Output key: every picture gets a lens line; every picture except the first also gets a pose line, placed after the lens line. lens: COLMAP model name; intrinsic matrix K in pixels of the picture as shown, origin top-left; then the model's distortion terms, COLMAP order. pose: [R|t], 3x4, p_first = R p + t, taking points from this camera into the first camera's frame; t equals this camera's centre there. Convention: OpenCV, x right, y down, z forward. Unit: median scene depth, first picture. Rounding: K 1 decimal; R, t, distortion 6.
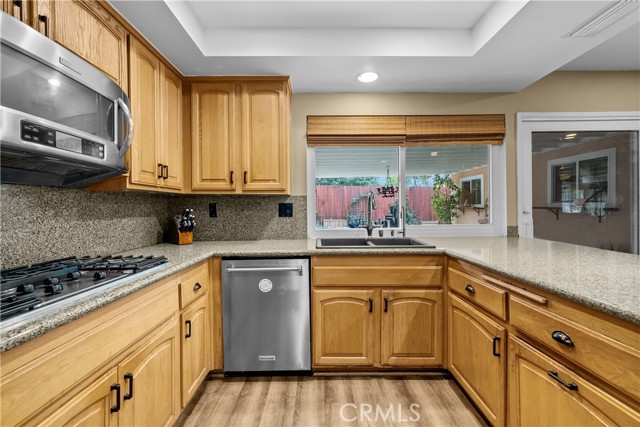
lens RADIAL K [[277.4, 0, 315.8], [0, 277.4, 207.1], [0, 0, 1]] dist [-0.000209, -0.000032]
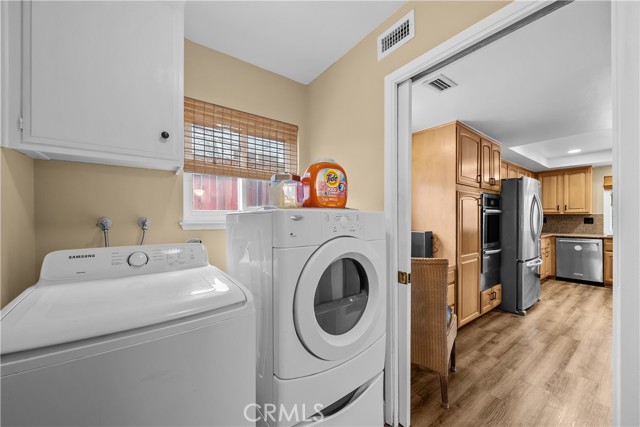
lens RADIAL K [[233.3, 0, 318.5], [0, 233.3, 215.5], [0, 0, 1]] dist [-0.002638, -0.000092]
pose [[0.579661, 0.012405, -0.814763, 0.176093], [-0.009257, 0.999920, 0.008638, -0.031235], [0.814805, 0.002535, 0.579729, -2.121569]]
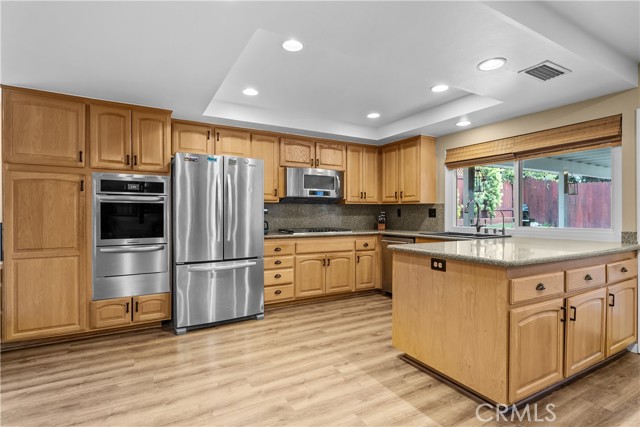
lens RADIAL K [[302.1, 0, 312.8], [0, 302.1, 212.8], [0, 0, 1]] dist [0.000136, 0.000018]
pose [[0.478474, 0.007677, -0.878068, 1.224158], [-0.003798, 0.999971, 0.006673, 0.001100], [0.878093, 0.000142, 0.478490, -0.478711]]
